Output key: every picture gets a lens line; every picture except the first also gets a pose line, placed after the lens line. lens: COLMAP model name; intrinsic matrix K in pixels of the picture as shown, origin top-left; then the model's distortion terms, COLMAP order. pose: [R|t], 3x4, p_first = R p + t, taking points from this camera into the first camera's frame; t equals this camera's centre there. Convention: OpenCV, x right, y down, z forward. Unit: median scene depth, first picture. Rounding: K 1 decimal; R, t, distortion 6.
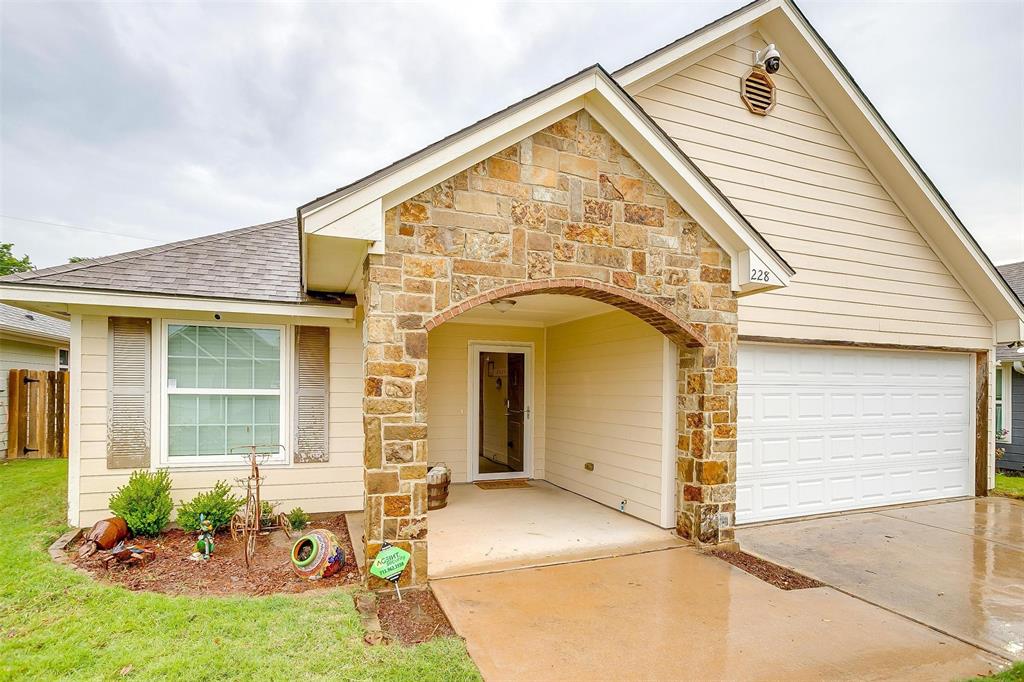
lens RADIAL K [[507.0, 0, 513.0], [0, 507.0, 397.0], [0, 0, 1]] dist [-0.005184, -0.000151]
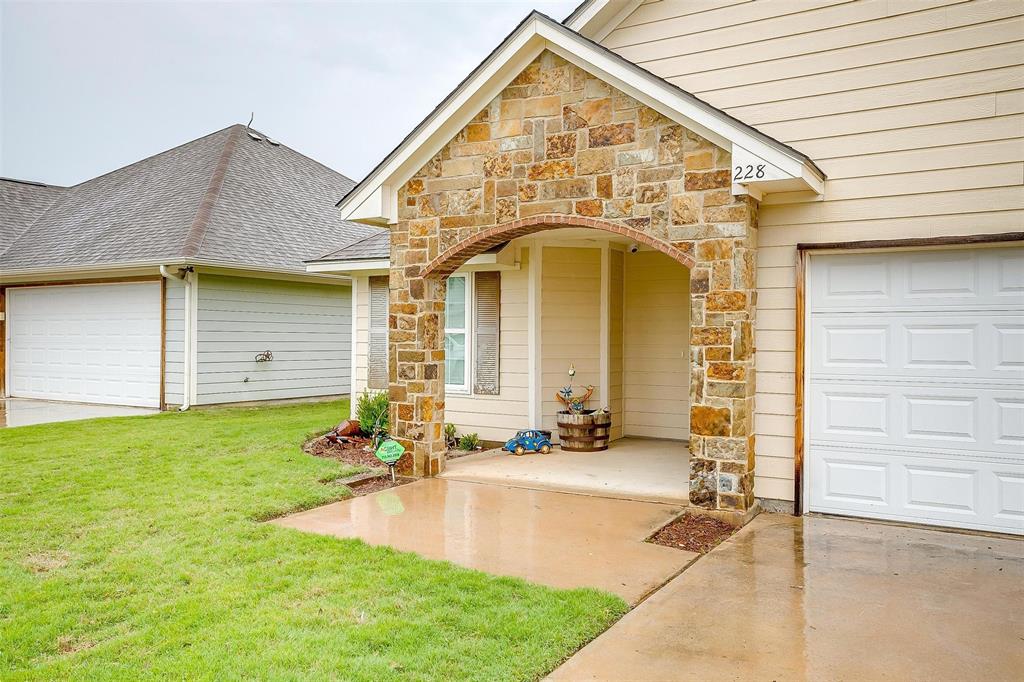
lens RADIAL K [[826.1, 0, 512.0], [0, 826.1, 341.0], [0, 0, 1]] dist [0.114743, -0.000677]
pose [[0.613041, -0.002043, -0.790049, 1.444465], [-0.014592, 0.999797, -0.013908, 0.049812], [0.789917, 0.020054, 0.612886, -0.088390]]
